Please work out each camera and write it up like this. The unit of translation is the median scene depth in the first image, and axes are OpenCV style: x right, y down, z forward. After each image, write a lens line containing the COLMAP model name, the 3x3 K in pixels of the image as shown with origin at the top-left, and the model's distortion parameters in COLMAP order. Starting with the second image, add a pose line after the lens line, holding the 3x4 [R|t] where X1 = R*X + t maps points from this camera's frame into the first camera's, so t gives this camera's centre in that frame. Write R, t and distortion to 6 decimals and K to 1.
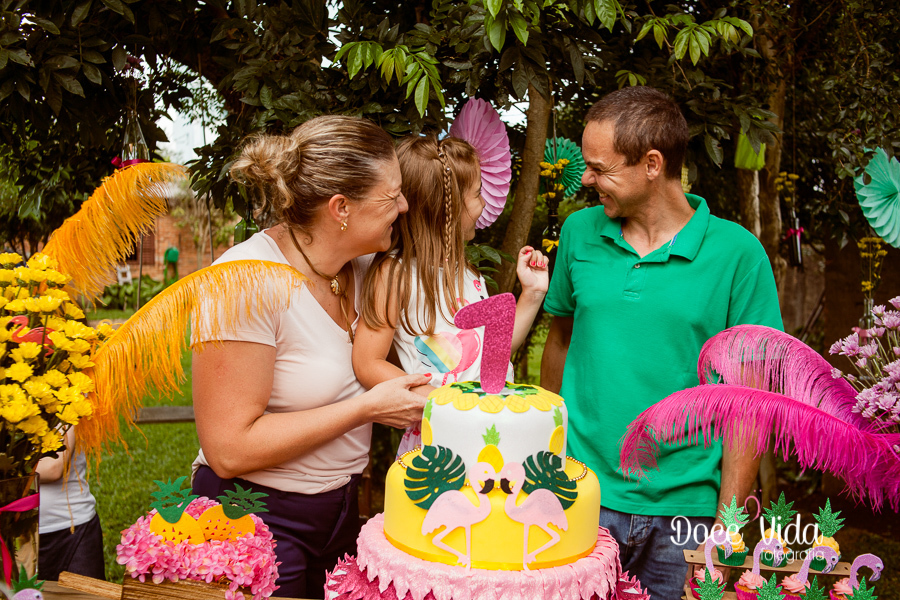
lens RADIAL K [[885.9, 0, 443.3], [0, 885.9, 300.7], [0, 0, 1]] dist [-0.120608, 0.000000]
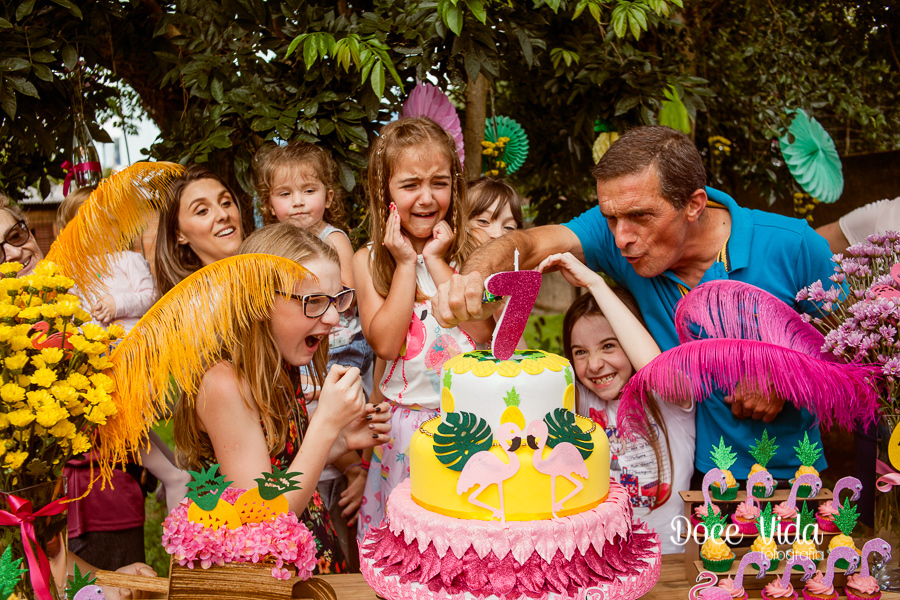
lens RADIAL K [[885.9, 0, 449.1], [0, 885.9, 303.0], [0, 0, 1]] dist [-0.120608, 0.000000]
pose [[0.991510, -0.075113, 0.106140, -0.066538], [0.072659, 0.996997, 0.026802, 0.001609], [-0.107835, -0.018863, 0.993990, -0.031986]]
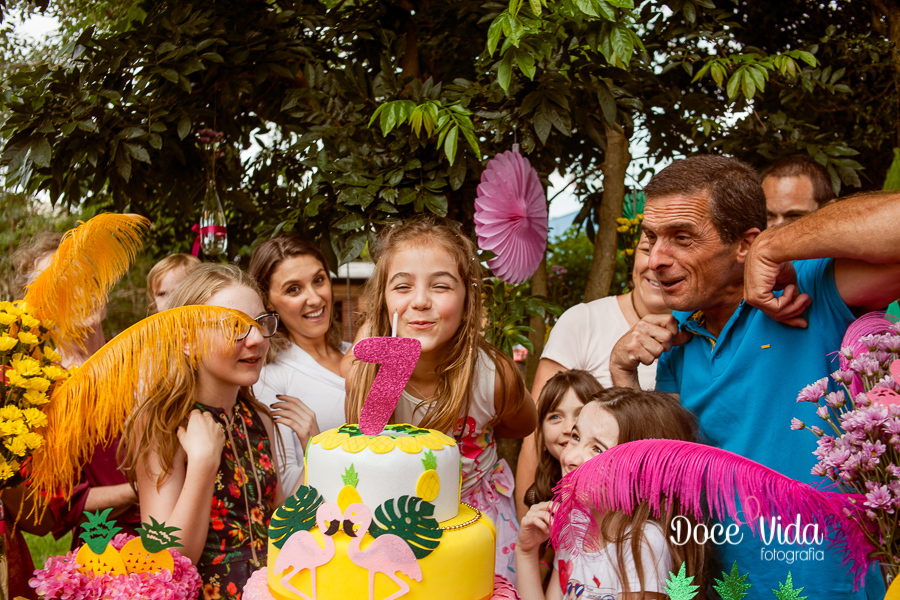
lens RADIAL K [[885.9, 0, 448.6], [0, 885.9, 308.0], [0, 0, 1]] dist [-0.120608, 0.000000]
pose [[0.971215, -0.013917, -0.237799, 0.202123], [-0.005568, 0.996693, -0.081073, 0.025114], [0.238141, 0.080063, 0.967925, 0.045358]]
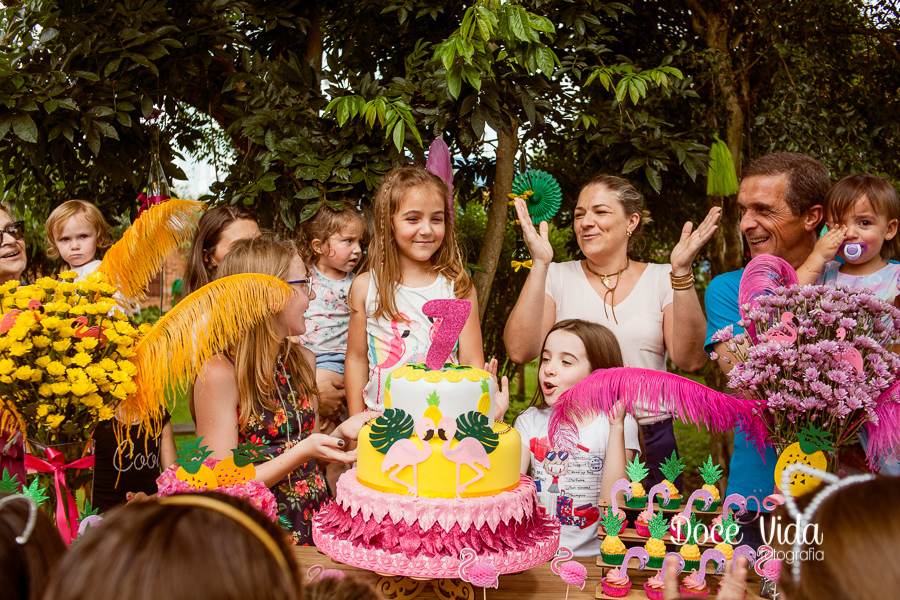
lens RADIAL K [[885.9, 0, 446.9], [0, 885.9, 292.0], [0, 0, 1]] dist [-0.120608, 0.000000]
pose [[0.999905, -0.012666, -0.005486, 0.044172], [0.012417, 0.998983, -0.043334, 0.025275], [0.006029, 0.043262, 0.999046, -0.184168]]
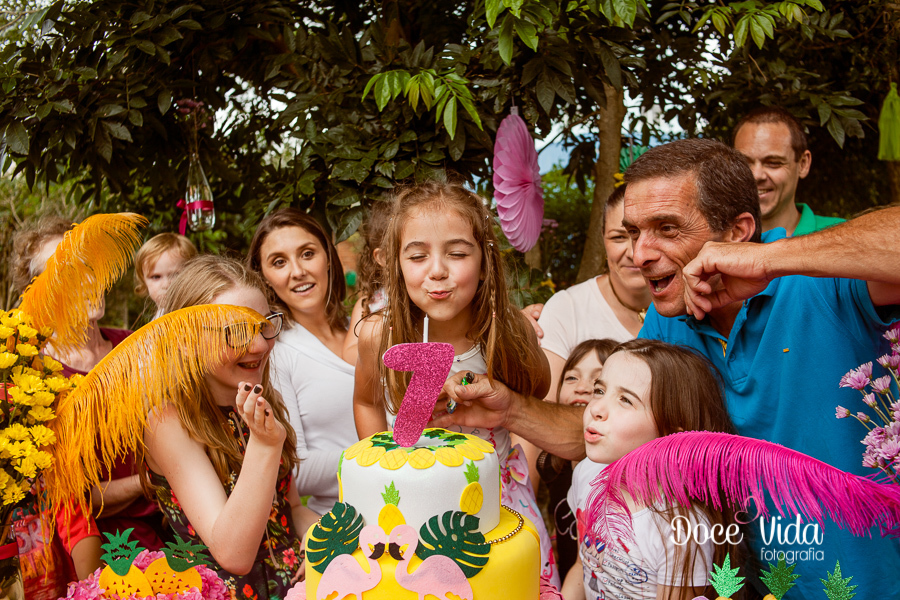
lens RADIAL K [[885.9, 0, 451.0], [0, 885.9, 304.7], [0, 0, 1]] dist [-0.120608, 0.000000]
pose [[0.976828, -0.045967, -0.209031, 0.164529], [0.043625, 0.998923, -0.015802, -0.013785], [0.209532, 0.006317, 0.977781, 0.062185]]
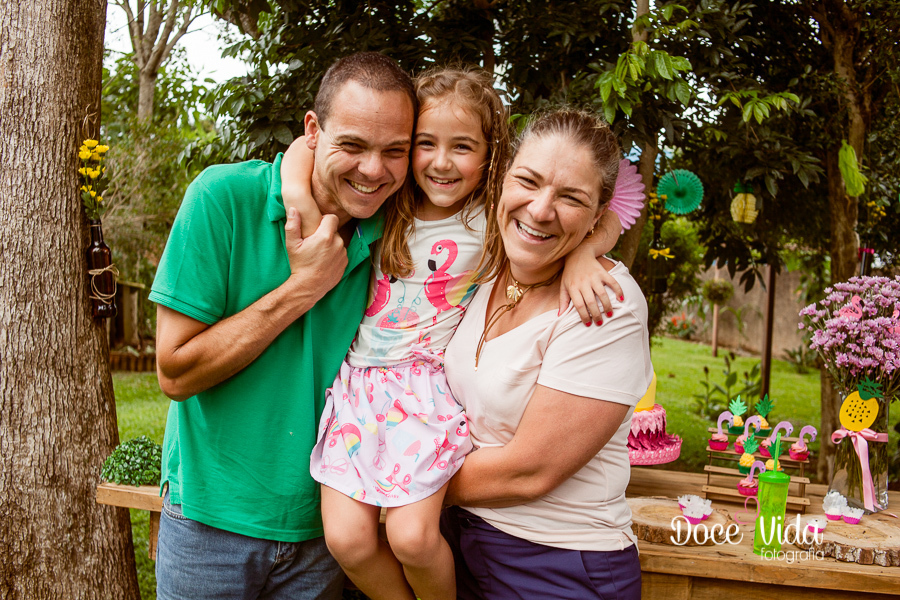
lens RADIAL K [[885.9, 0, 450.7], [0, 885.9, 306.8], [0, 0, 1]] dist [-0.120608, 0.000000]
pose [[0.989312, 0.034930, -0.141572, 0.006819], [-0.035886, 0.999347, -0.004201, 0.048158], [0.141333, 0.009236, 0.989919, -0.502237]]
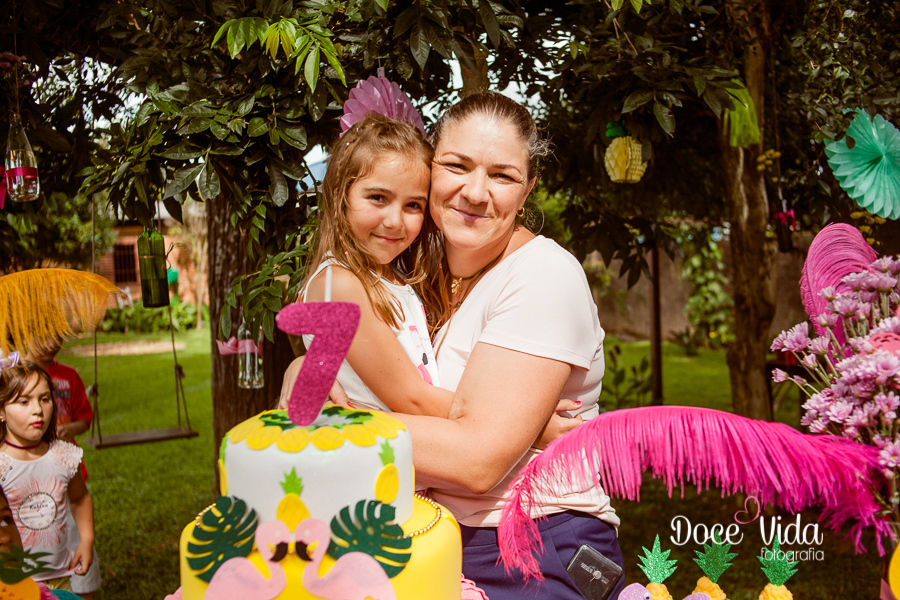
lens RADIAL K [[885.9, 0, 447.9], [0, 885.9, 302.9], [0, 0, 1]] dist [-0.120608, 0.000000]
pose [[0.998649, -0.049990, -0.014180, 0.107657], [0.049912, 0.998737, -0.005814, 0.005464], [0.014452, 0.005098, 0.999883, 0.130334]]
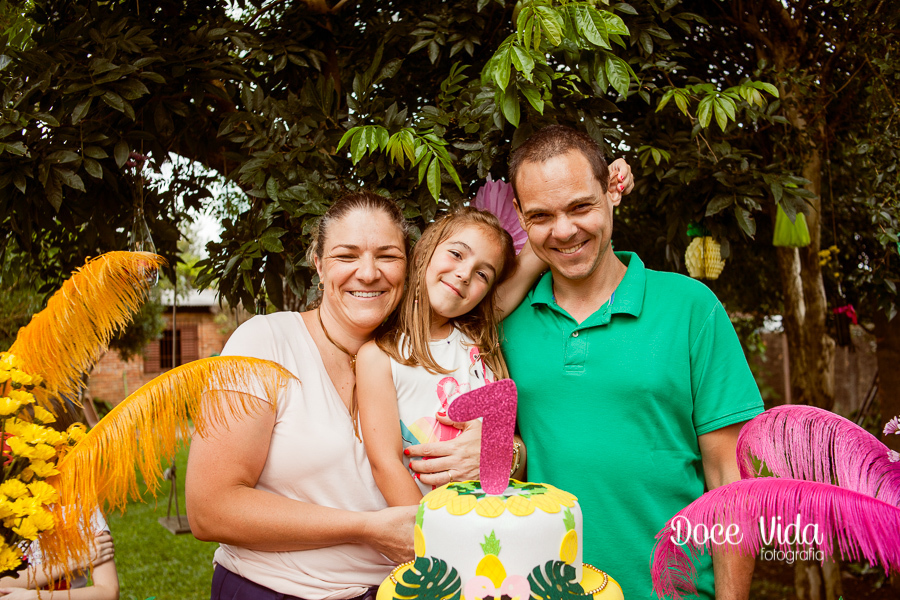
lens RADIAL K [[885.9, 0, 448.3], [0, 885.9, 304.3], [0, 0, 1]] dist [-0.120608, 0.000000]
pose [[0.998173, -0.040407, -0.044924, 0.031893], [0.035355, 0.993515, -0.108066, 0.005975], [0.048999, 0.106281, 0.993128, 0.064085]]
